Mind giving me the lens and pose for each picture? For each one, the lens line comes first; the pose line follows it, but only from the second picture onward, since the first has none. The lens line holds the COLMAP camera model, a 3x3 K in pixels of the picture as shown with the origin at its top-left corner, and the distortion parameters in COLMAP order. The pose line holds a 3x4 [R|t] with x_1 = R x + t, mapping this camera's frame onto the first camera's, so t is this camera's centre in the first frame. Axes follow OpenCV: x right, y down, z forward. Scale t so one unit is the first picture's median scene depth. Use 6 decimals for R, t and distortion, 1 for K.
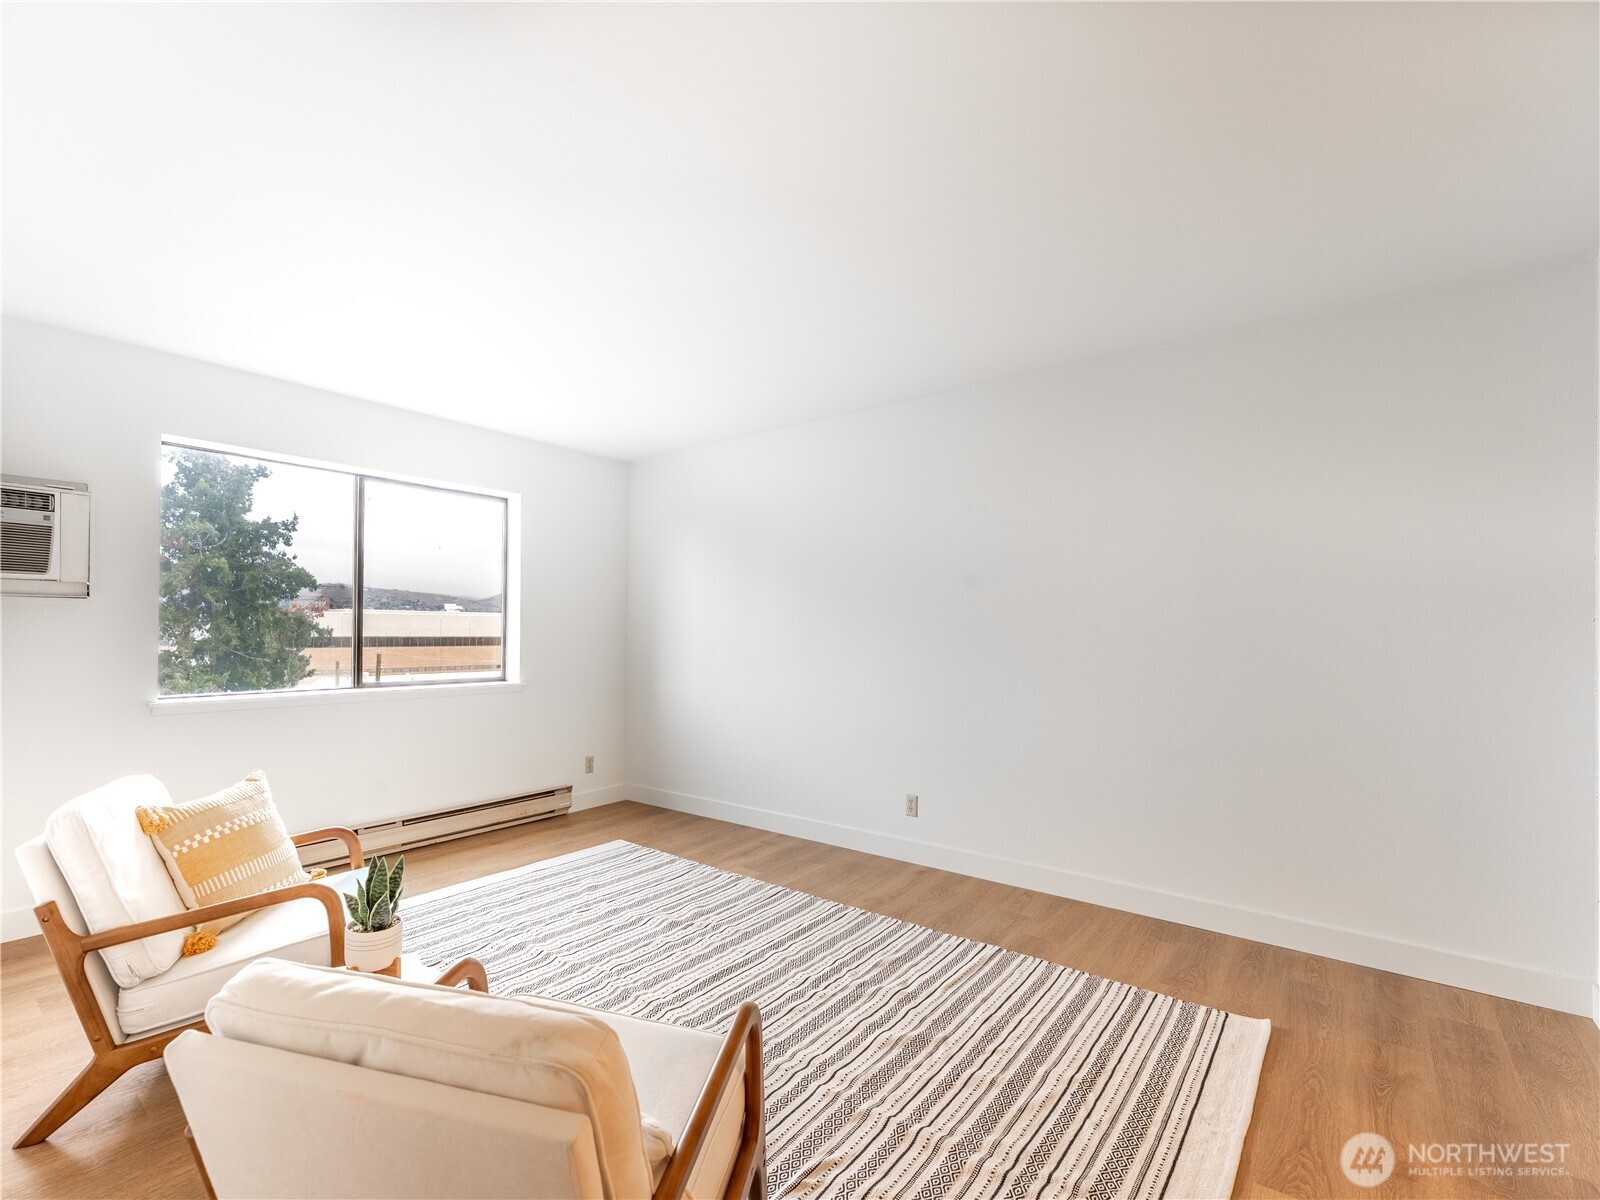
lens RADIAL K [[729.6, 0, 751.2], [0, 729.6, 626.7], [0, 0, 1]] dist [0.000932, -0.000008]
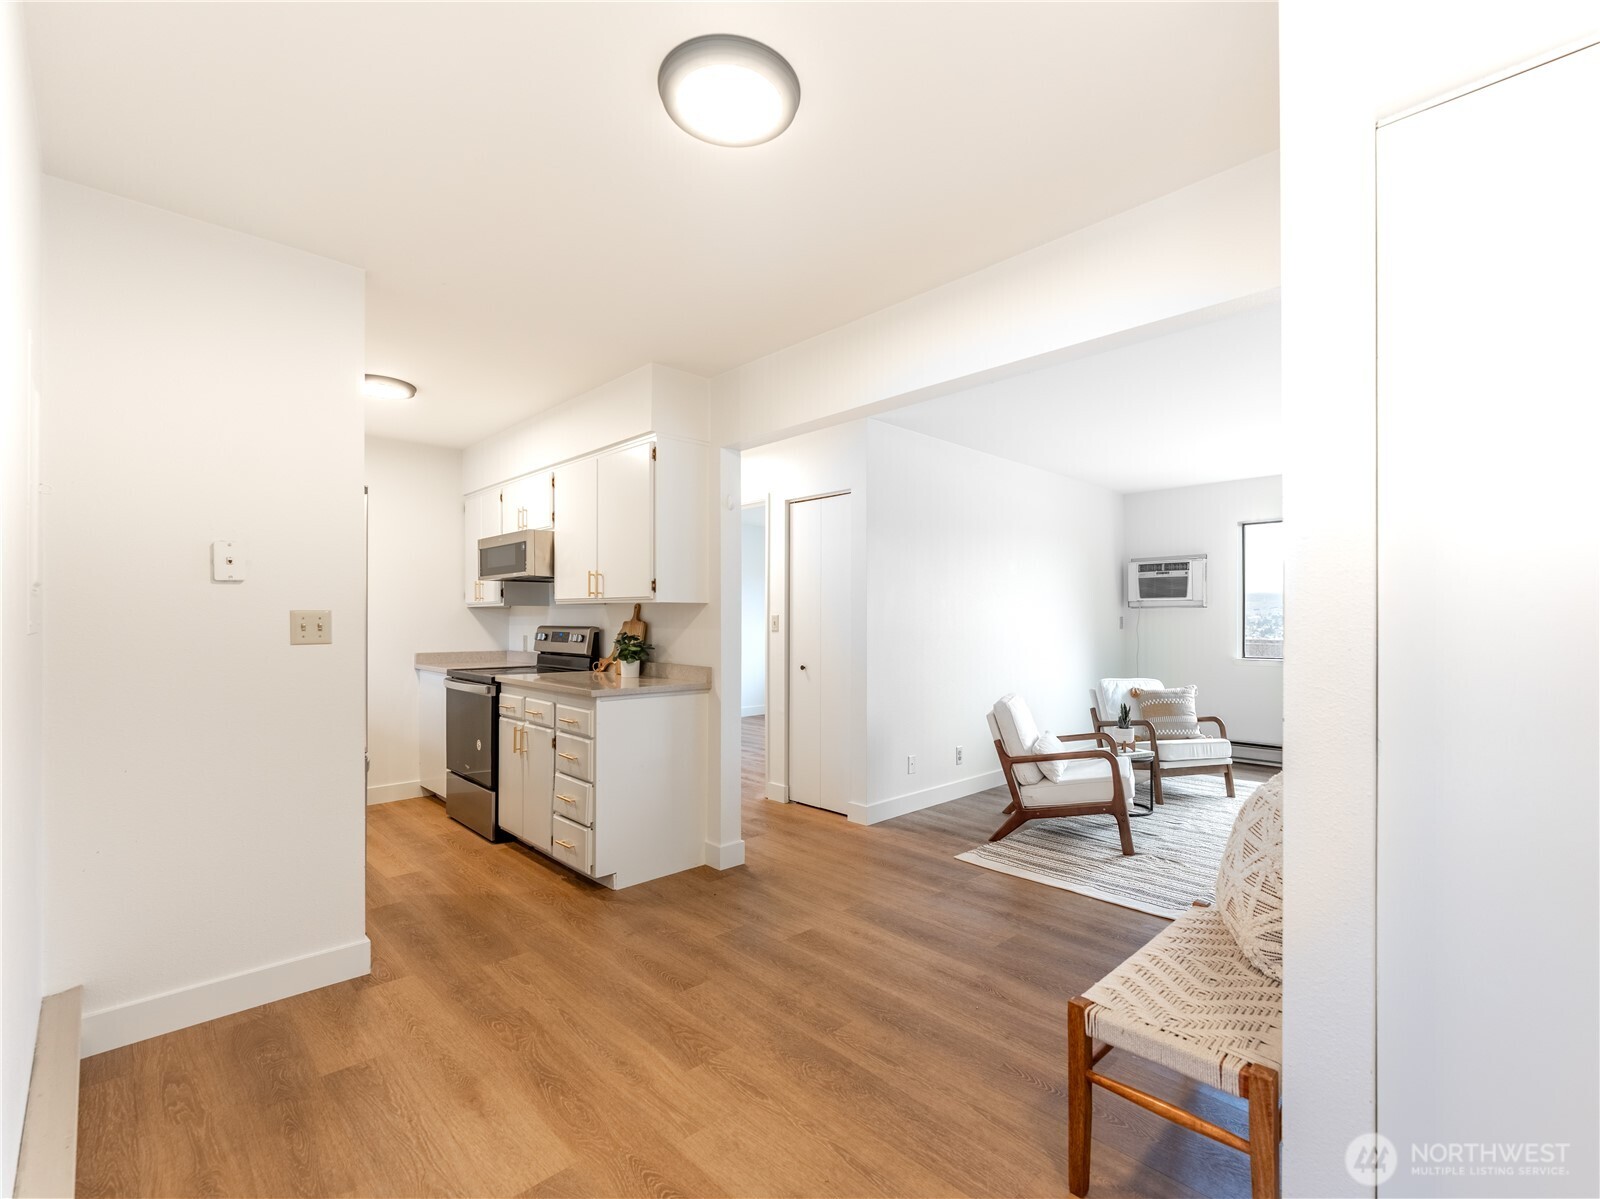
lens RADIAL K [[740.2, 0, 821.5], [0, 740.2, 621.9], [0, 0, 1]] dist [0.000759, -0.000011]
pose [[-0.097691, -0.006865, -0.995193, 1.345411], [0.003986, 0.999965, -0.007289, 0.015156], [0.995209, -0.004679, -0.097660, 0.083658]]
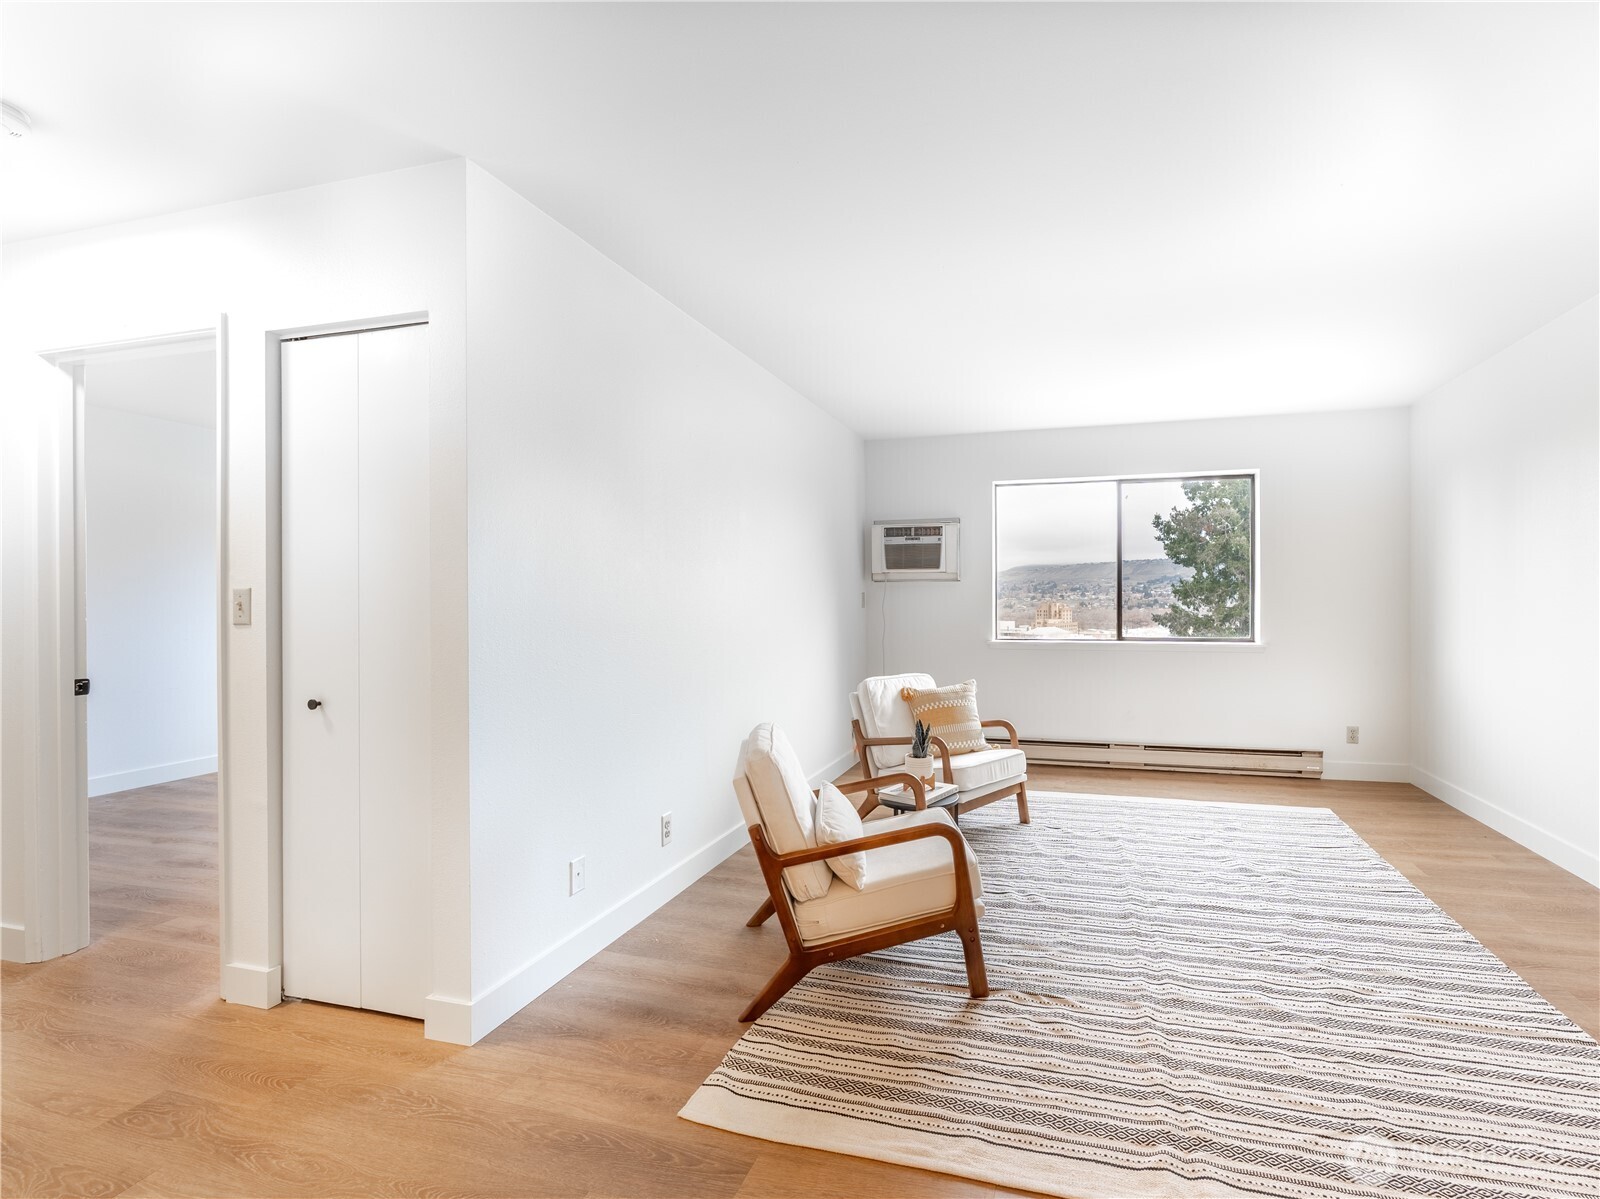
lens RADIAL K [[729.3, 0, 909.1], [0, 729.3, 596.2], [0, 0, 1]] dist [0.000524, -0.000199]
pose [[0.432108, -0.011442, -0.901749, 0.652323], [0.013370, 0.999891, -0.006281, 0.008503], [0.901723, -0.009342, 0.432214, 0.104251]]
